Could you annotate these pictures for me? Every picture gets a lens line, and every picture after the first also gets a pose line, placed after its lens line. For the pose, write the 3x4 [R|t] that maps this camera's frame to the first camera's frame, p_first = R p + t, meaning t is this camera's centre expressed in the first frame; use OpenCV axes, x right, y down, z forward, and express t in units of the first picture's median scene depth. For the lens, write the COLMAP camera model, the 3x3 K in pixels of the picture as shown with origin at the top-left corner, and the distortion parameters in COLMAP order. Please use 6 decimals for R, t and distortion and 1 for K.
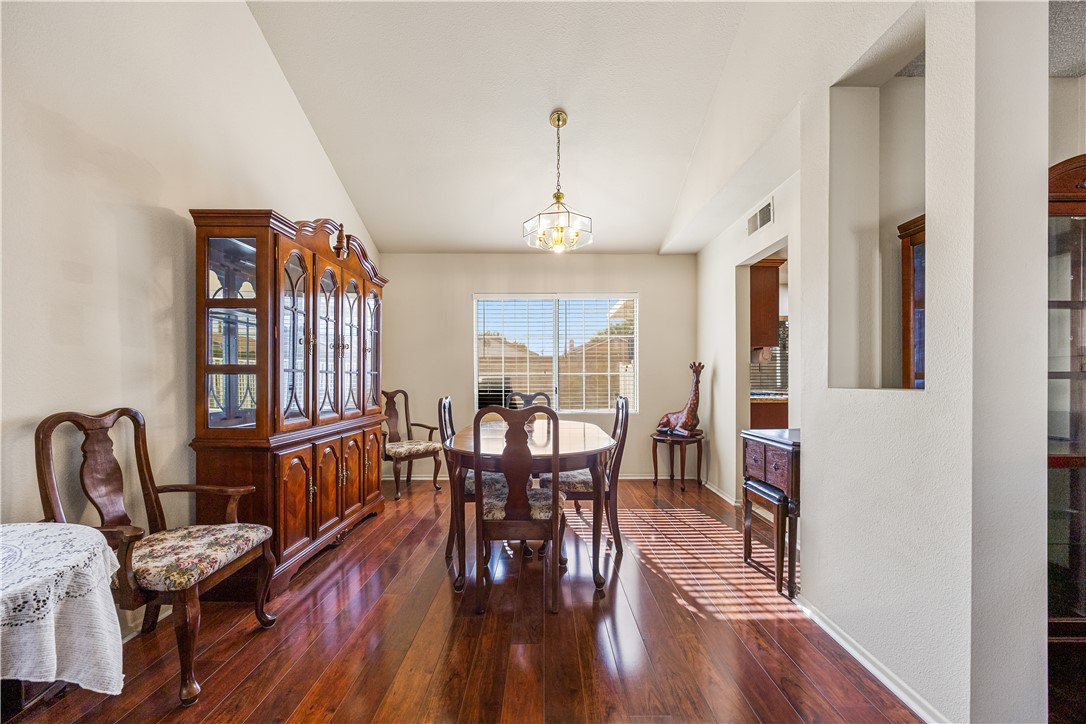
lens RADIAL K [[414.8, 0, 543.3], [0, 414.8, 385.2], [0, 0, 1]] dist [-0.001785, -0.000061]
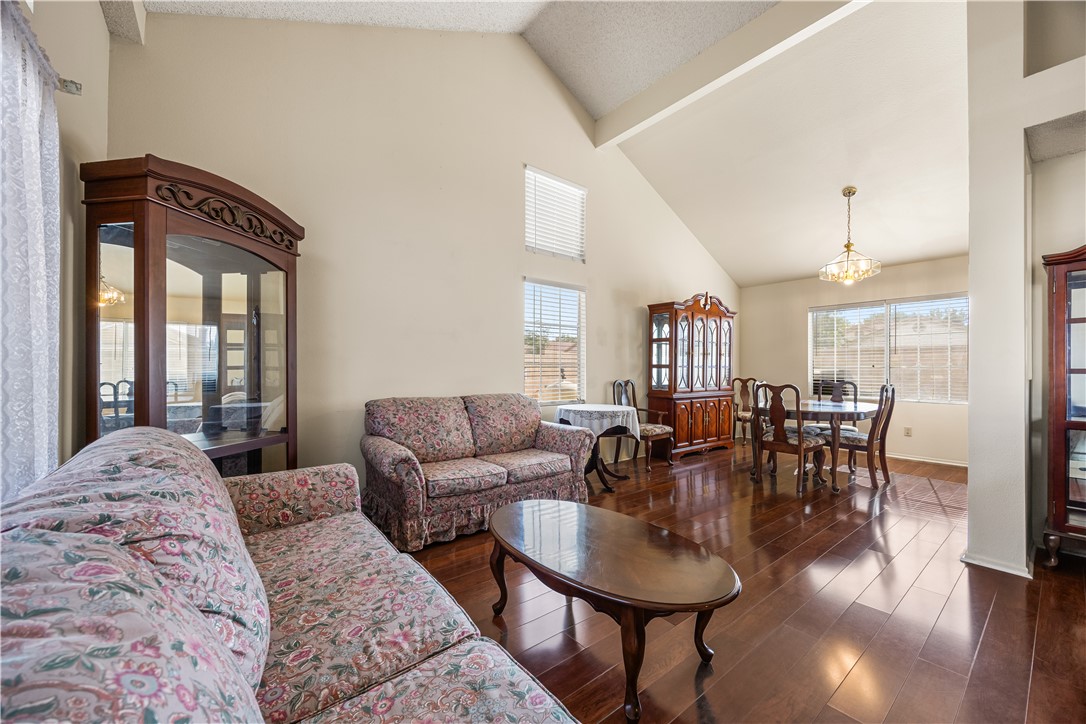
lens RADIAL K [[414.8, 0, 543.8], [0, 414.8, 366.4], [0, 0, 1]] dist [-0.001785, -0.000061]
pose [[0.619323, 0.001478, -0.785135, 0.668888], [-0.018277, 0.999754, -0.012535, 0.005372], [0.784924, 0.022113, 0.619197, -0.947609]]
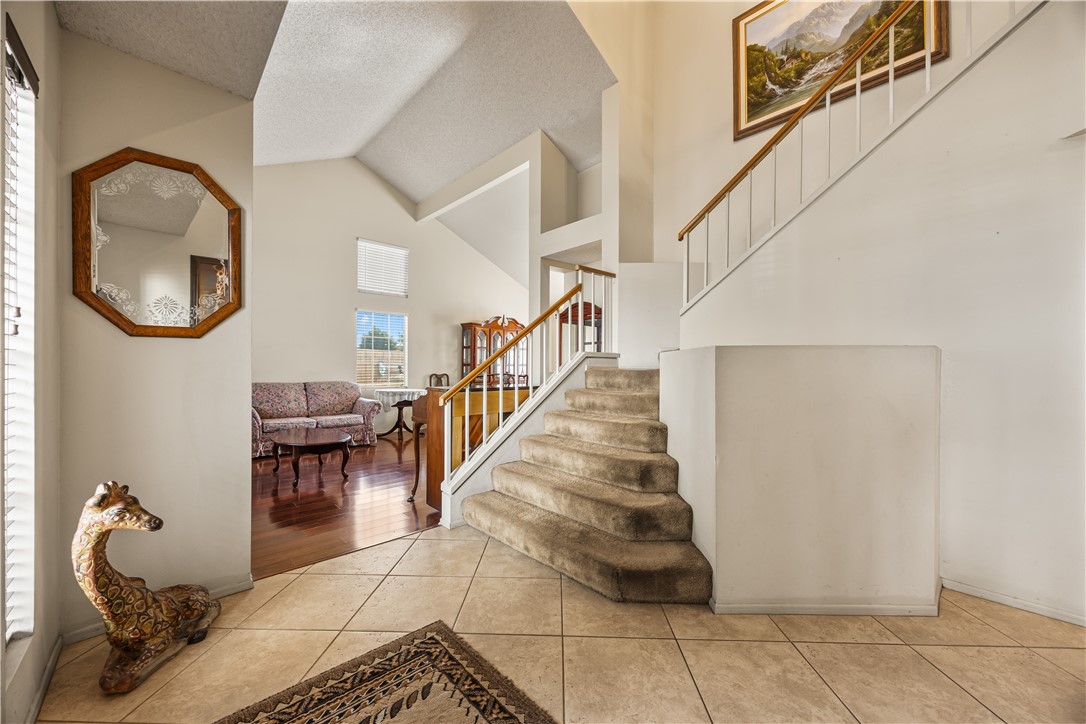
lens RADIAL K [[414.8, 0, 549.8], [0, 414.8, 365.0], [0, 0, 1]] dist [-0.001785, -0.000061]
pose [[0.682851, 0.007291, -0.730521, 2.179786], [-0.019823, 0.999767, -0.008551, -0.015059], [0.730289, 0.020320, 0.682836, -0.888482]]
